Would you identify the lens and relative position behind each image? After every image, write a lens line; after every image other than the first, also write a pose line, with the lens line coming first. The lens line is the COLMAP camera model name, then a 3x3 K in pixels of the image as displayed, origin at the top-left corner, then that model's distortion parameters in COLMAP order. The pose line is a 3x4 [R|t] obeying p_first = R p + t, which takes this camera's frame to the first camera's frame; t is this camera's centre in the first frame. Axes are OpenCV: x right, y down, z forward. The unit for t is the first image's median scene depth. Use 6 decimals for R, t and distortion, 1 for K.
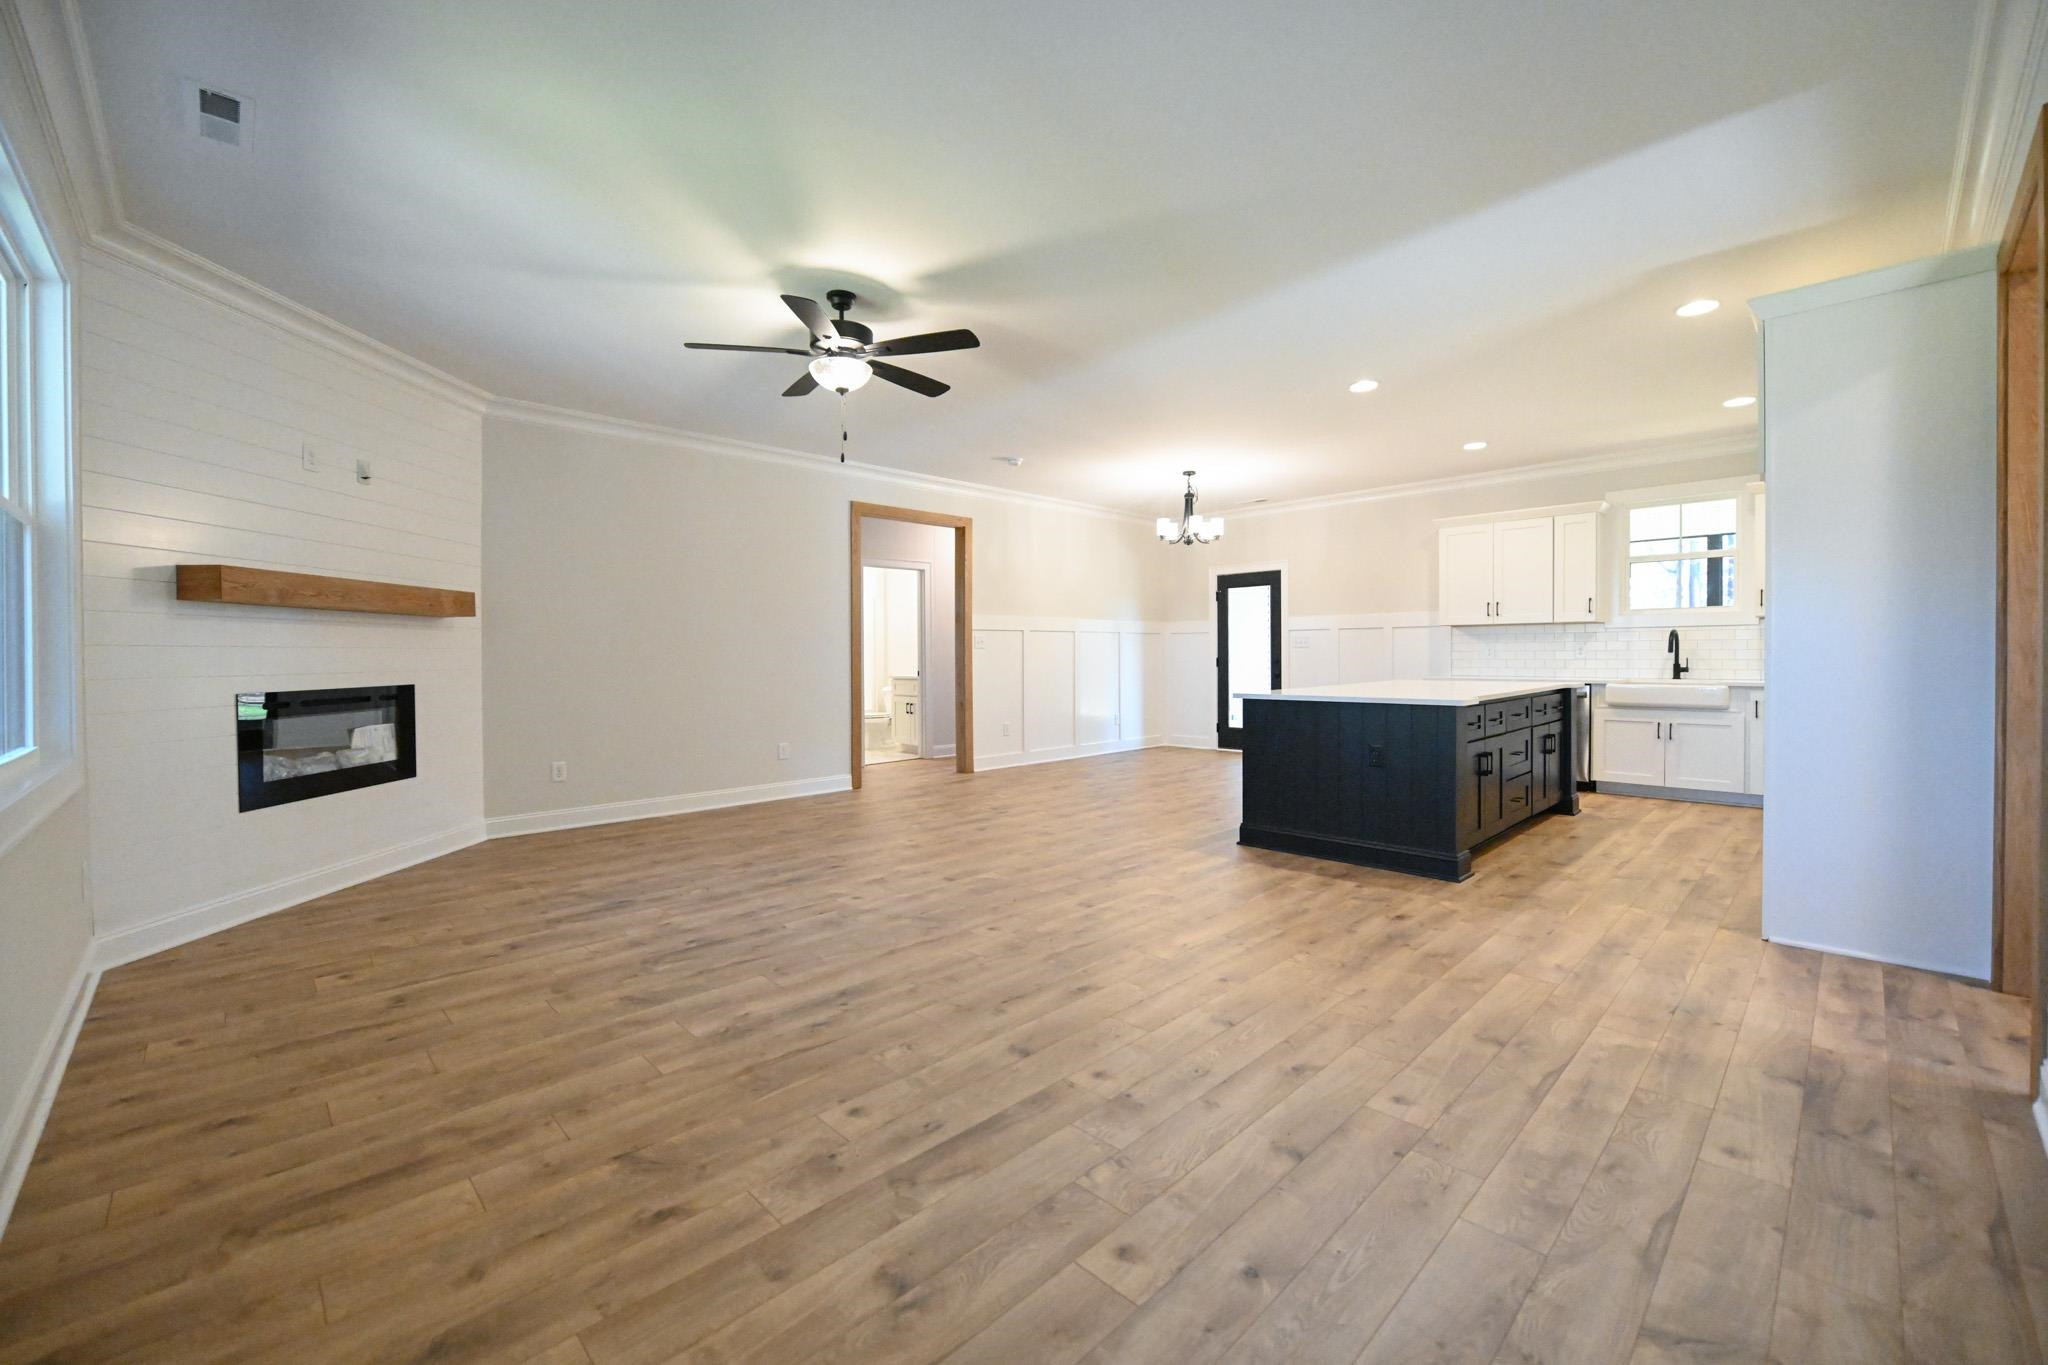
lens RADIAL K [[824.6, 0, 1022.1], [0, 824.6, 664.7], [0, 0, 1]] dist [-0.010503, -0.000063]
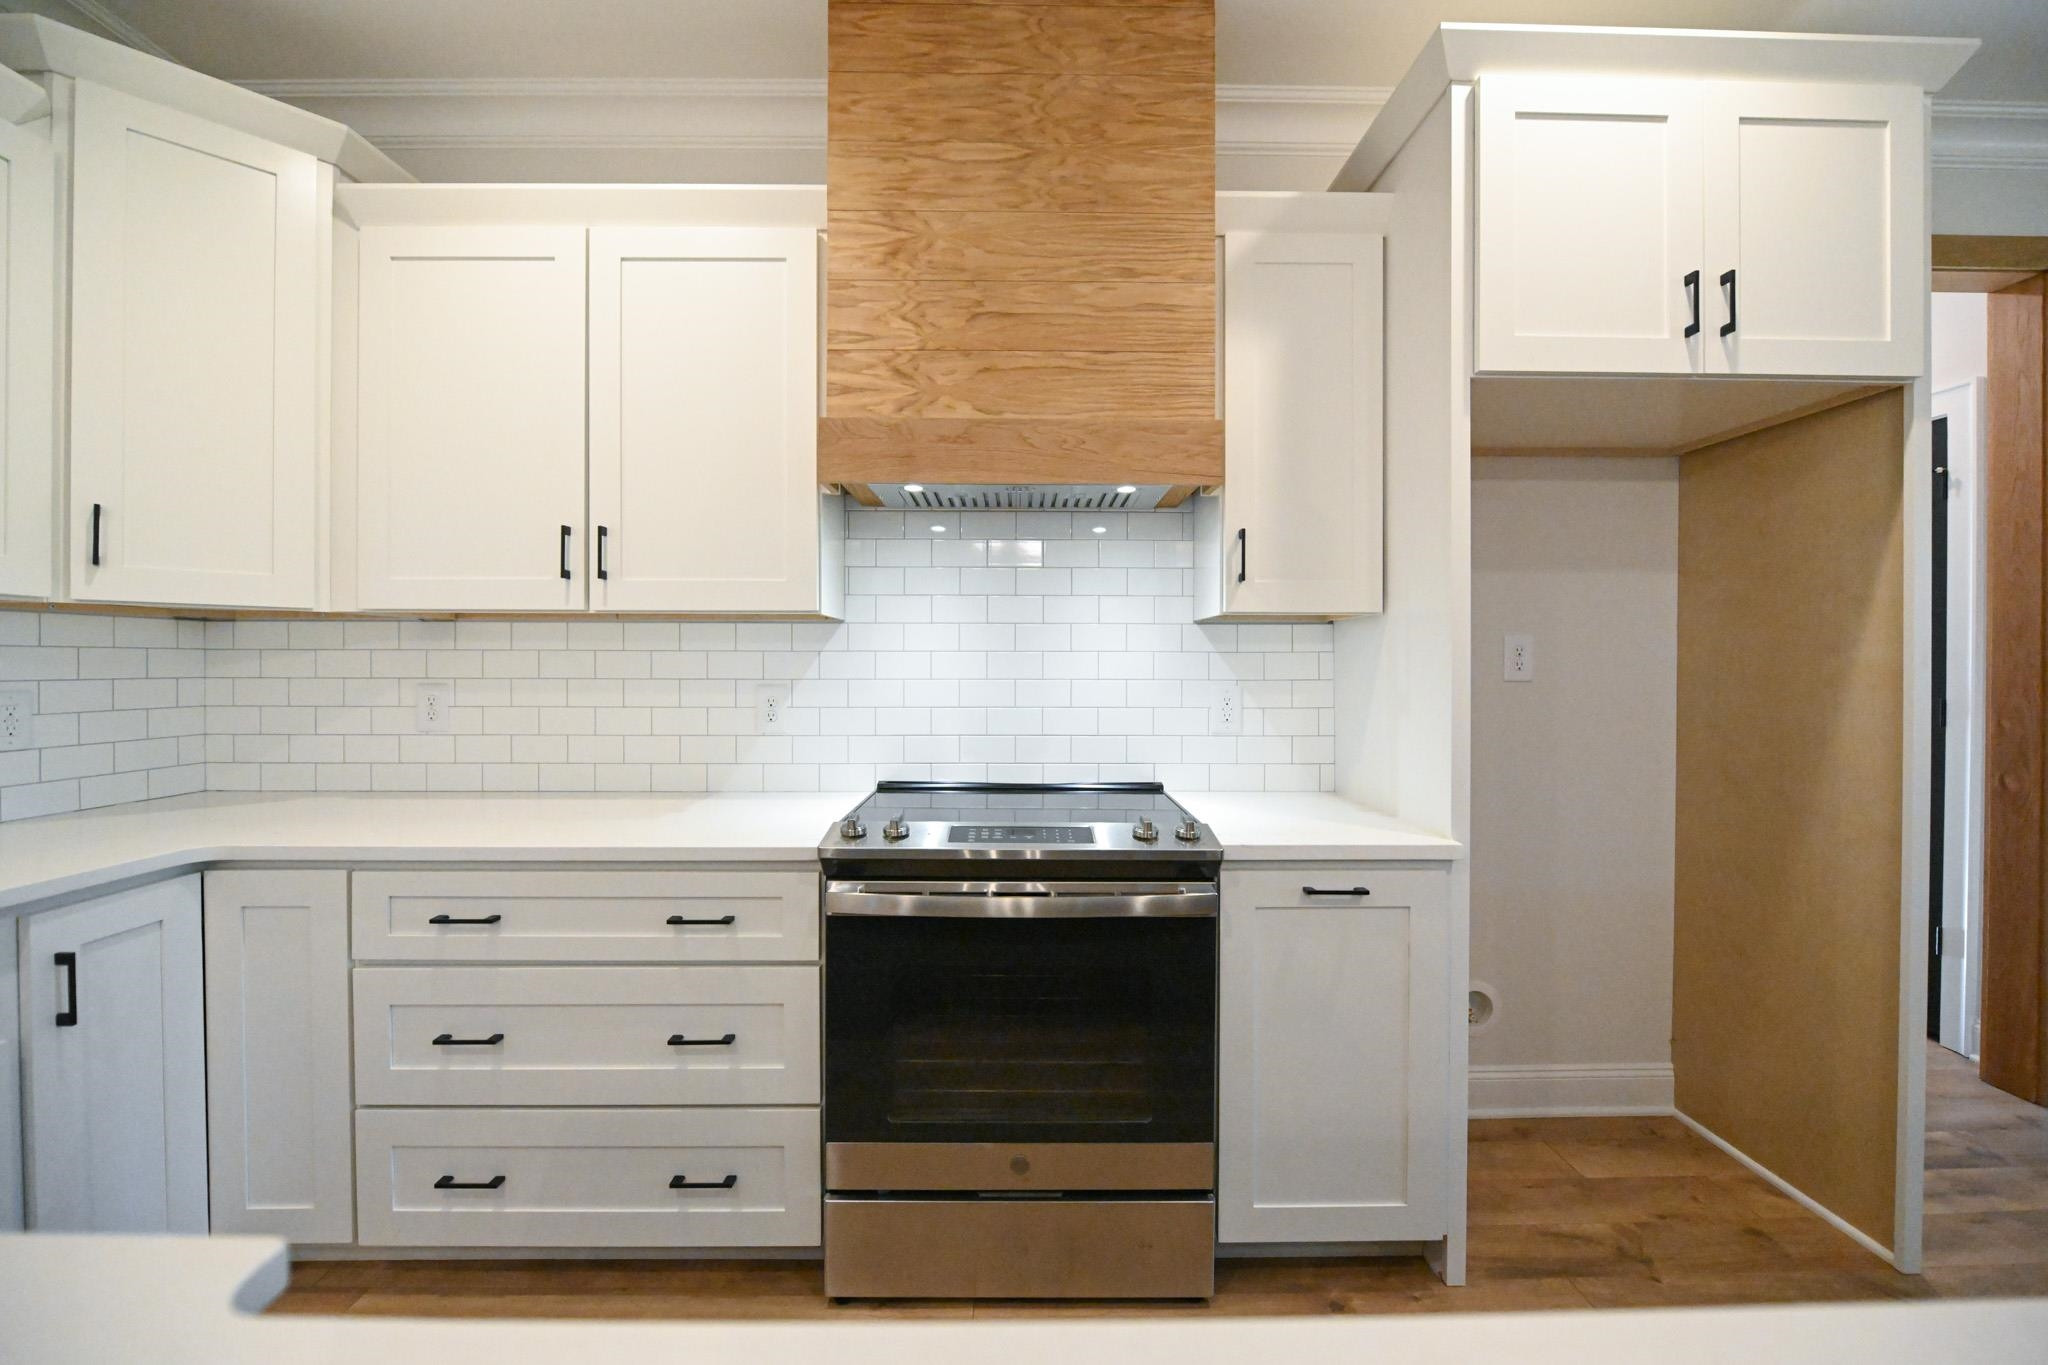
lens RADIAL K [[808.9, 0, 1022.7], [0, 808.9, 665.7], [0, 0, 1]] dist [-0.009692, -0.000210]
pose [[-0.729065, 0.001632, 0.684443, 0.833535], [0.012178, 0.999870, 0.010588, -0.057403], [-0.684336, 0.016055, -0.728990, 1.501617]]
